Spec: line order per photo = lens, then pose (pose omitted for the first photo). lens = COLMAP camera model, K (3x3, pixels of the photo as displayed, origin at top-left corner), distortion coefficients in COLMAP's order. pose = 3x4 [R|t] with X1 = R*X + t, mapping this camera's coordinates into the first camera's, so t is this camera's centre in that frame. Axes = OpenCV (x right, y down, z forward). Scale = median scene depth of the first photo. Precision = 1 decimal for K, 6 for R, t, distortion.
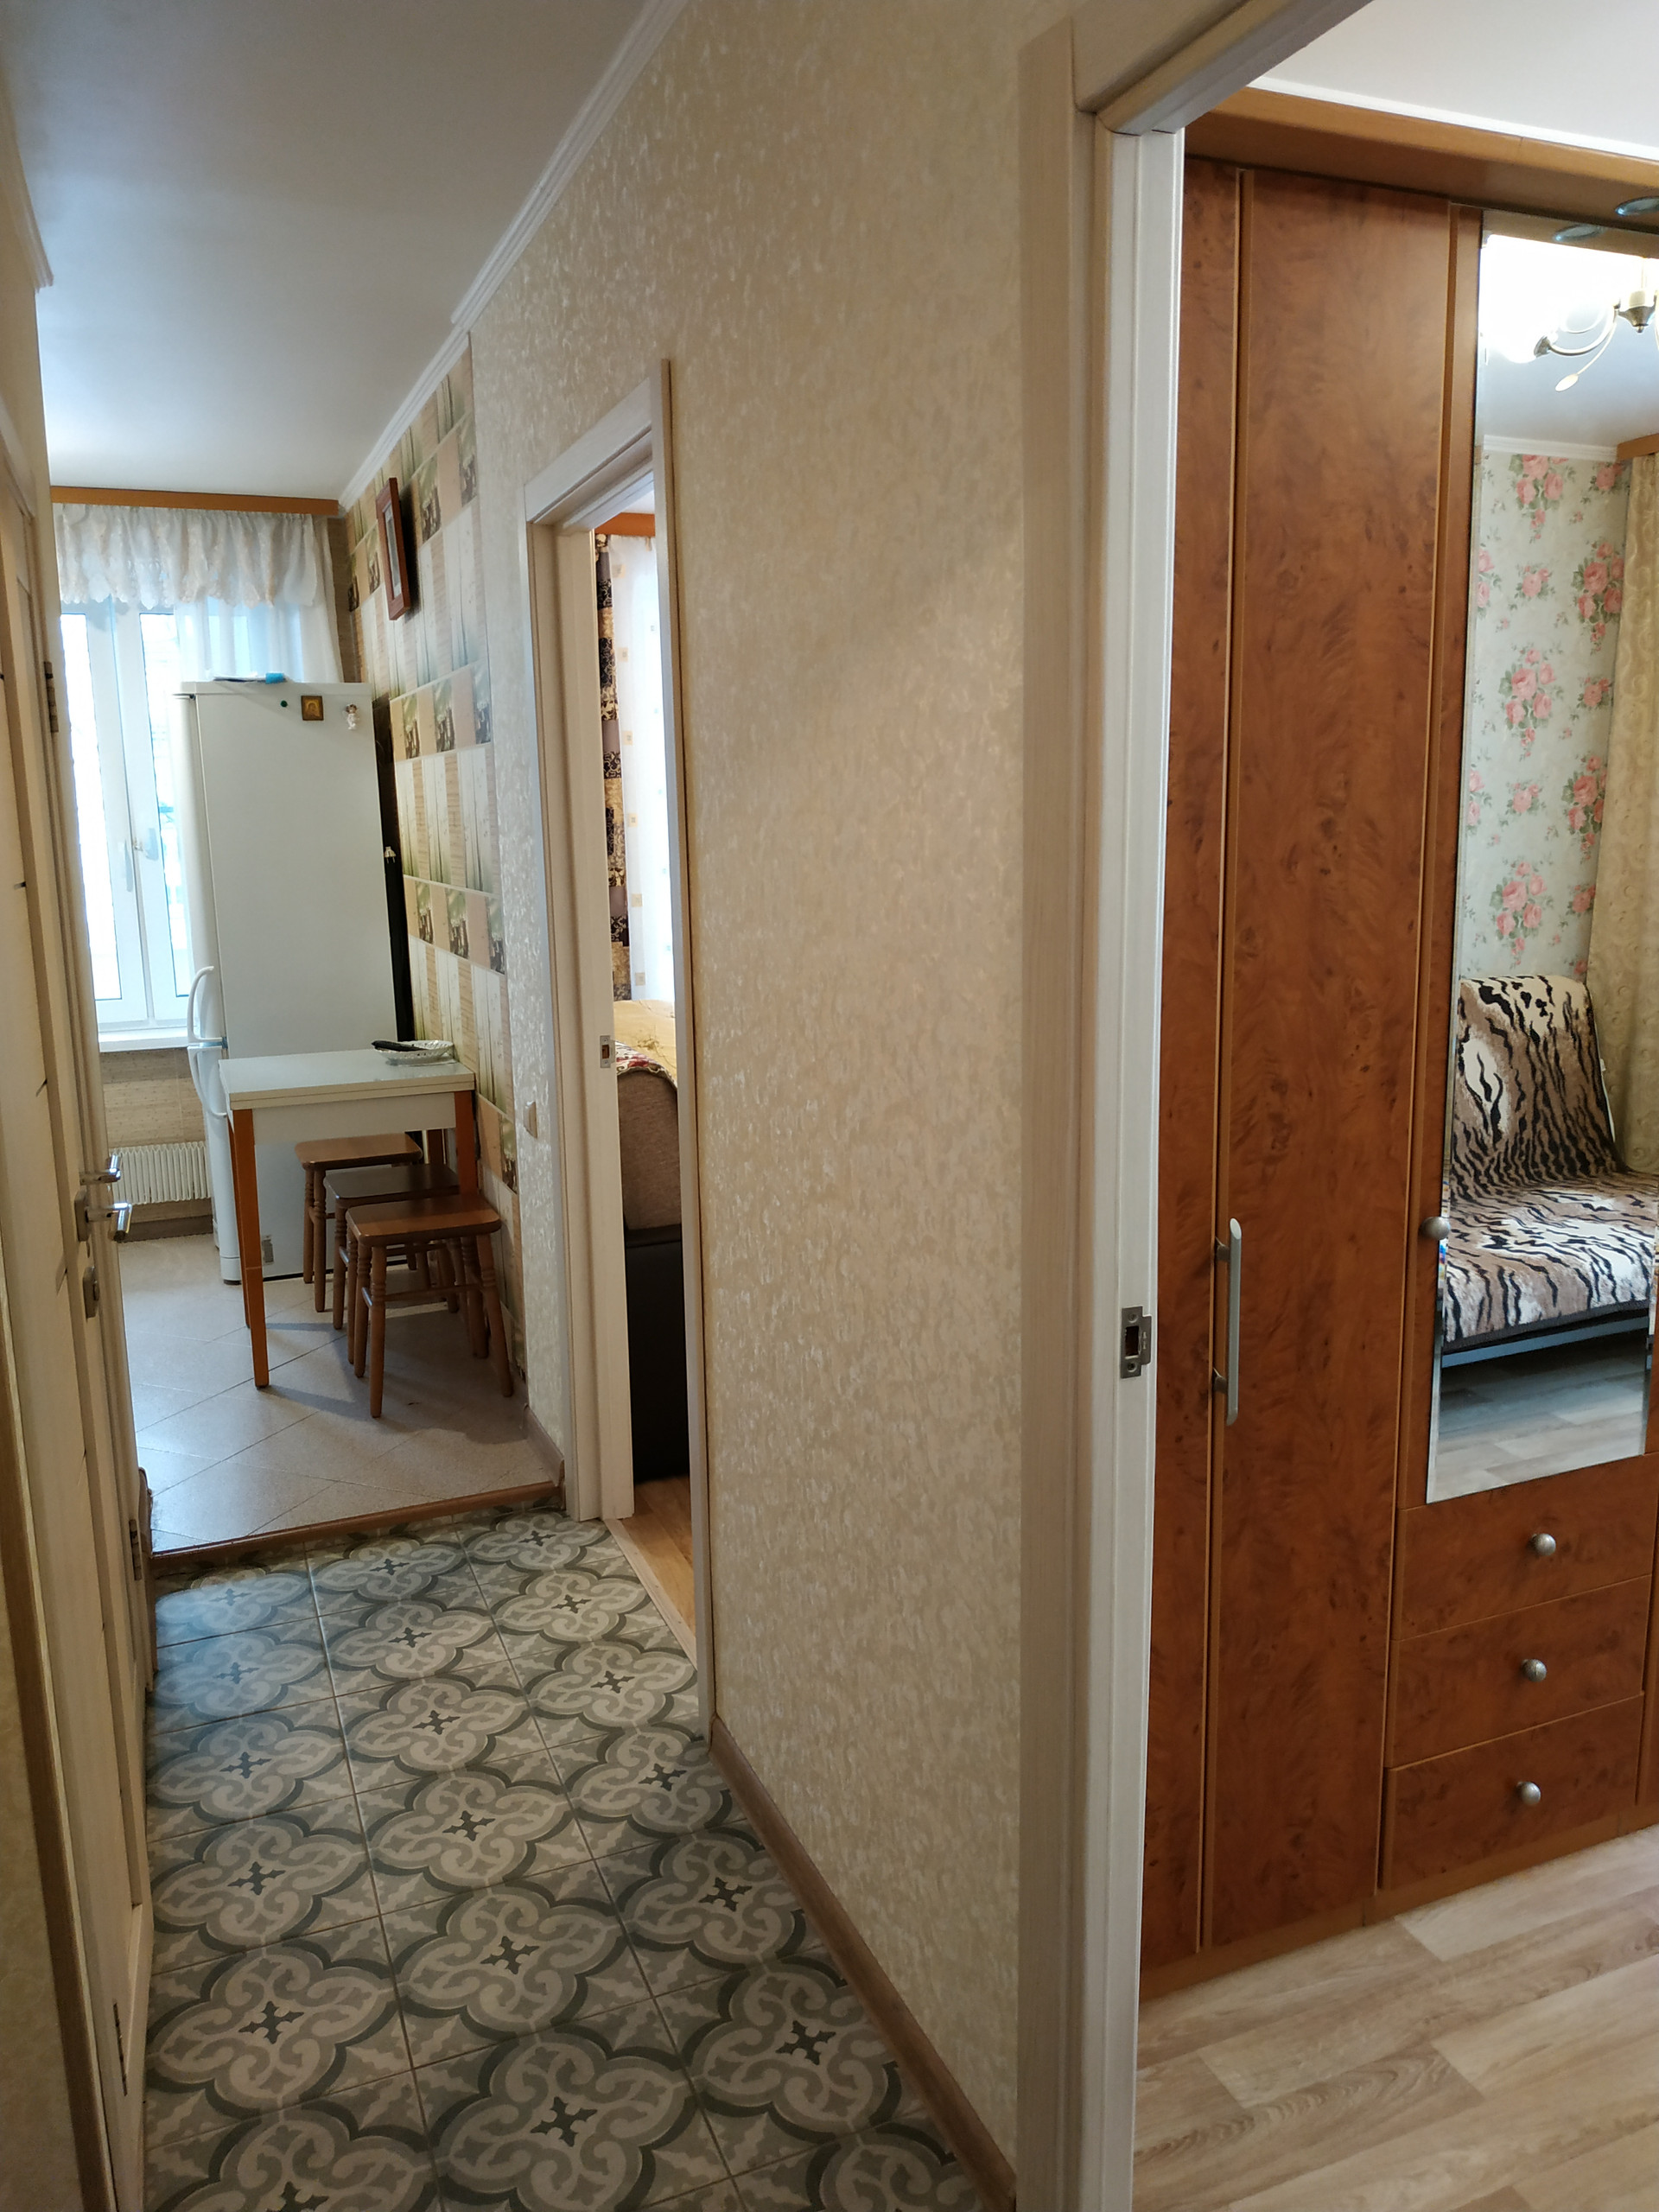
lens RADIAL K [[1599.9, 0, 829.5], [0, 1599.9, 1106.0], [0, 0, 1]] dist [-0.007841, -0.000099]
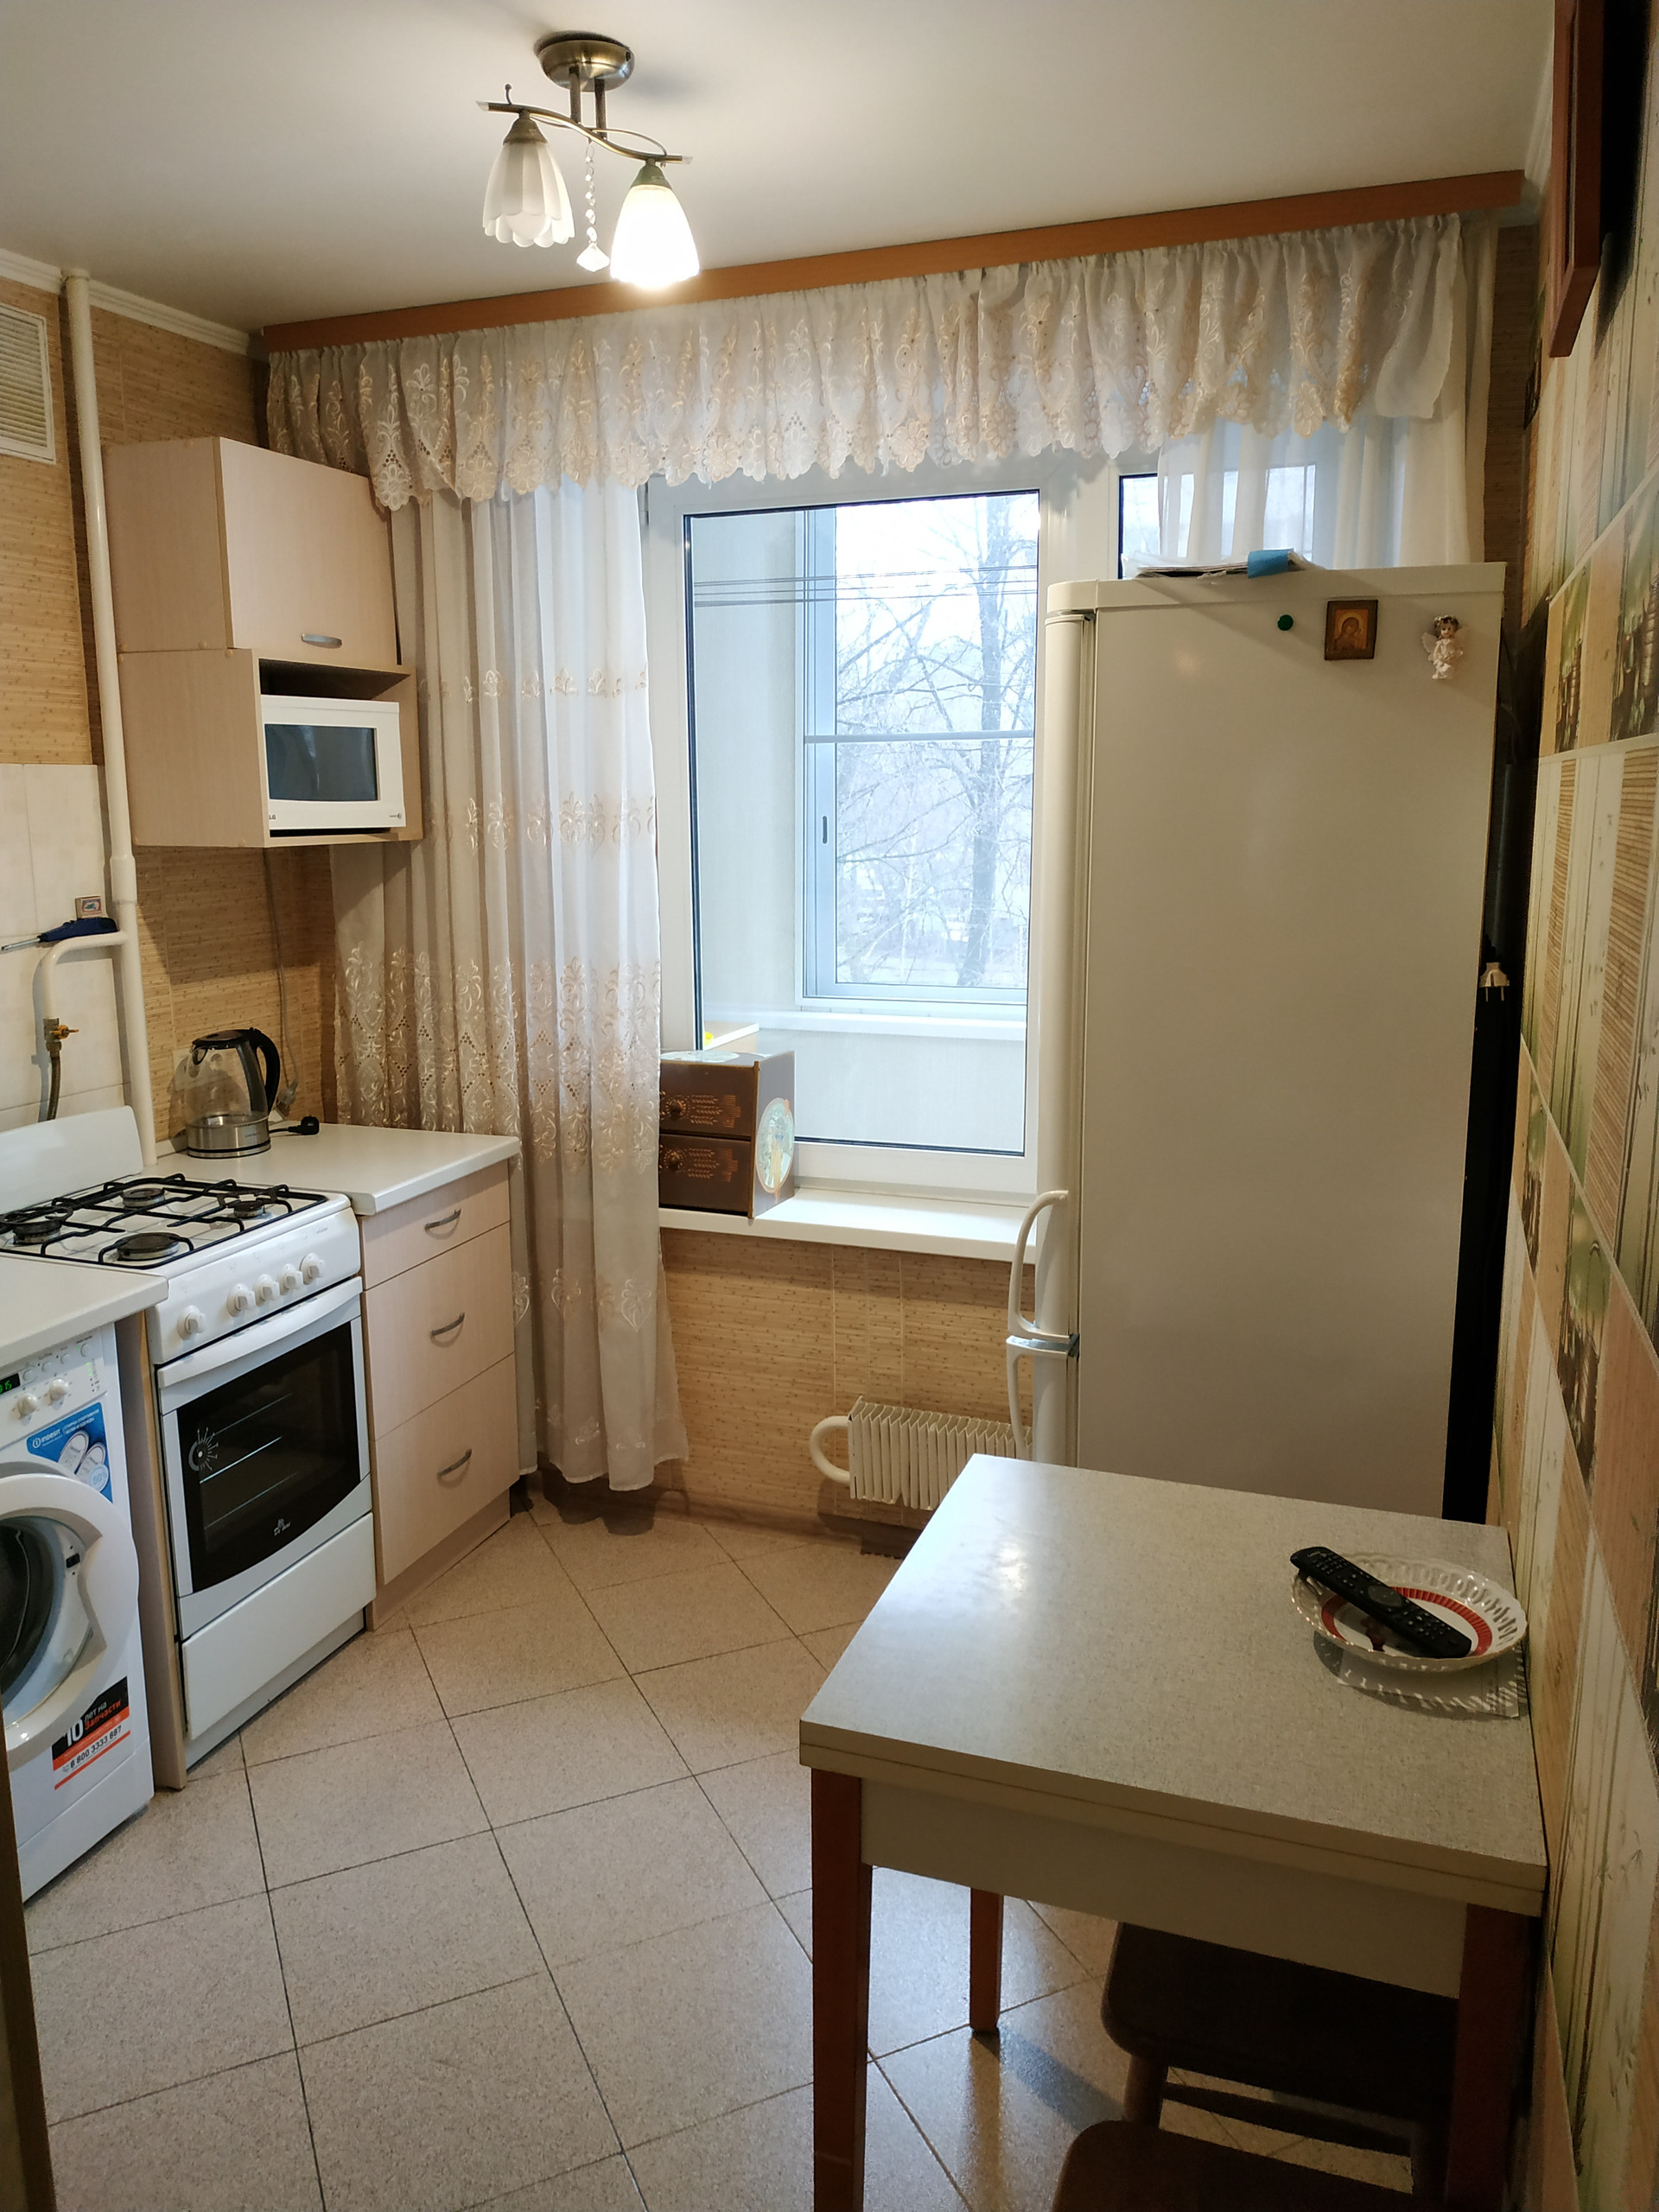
lens RADIAL K [[1599.9, 0, 829.5], [0, 1599.9, 1106.0], [0, 0, 1]] dist [-0.007841, -0.000099]
pose [[0.735684, 0.145228, -0.661572, -0.118917], [-0.132106, 0.988751, 0.070145, -0.126845], [0.664317, 0.035793, 0.746593, 0.557308]]
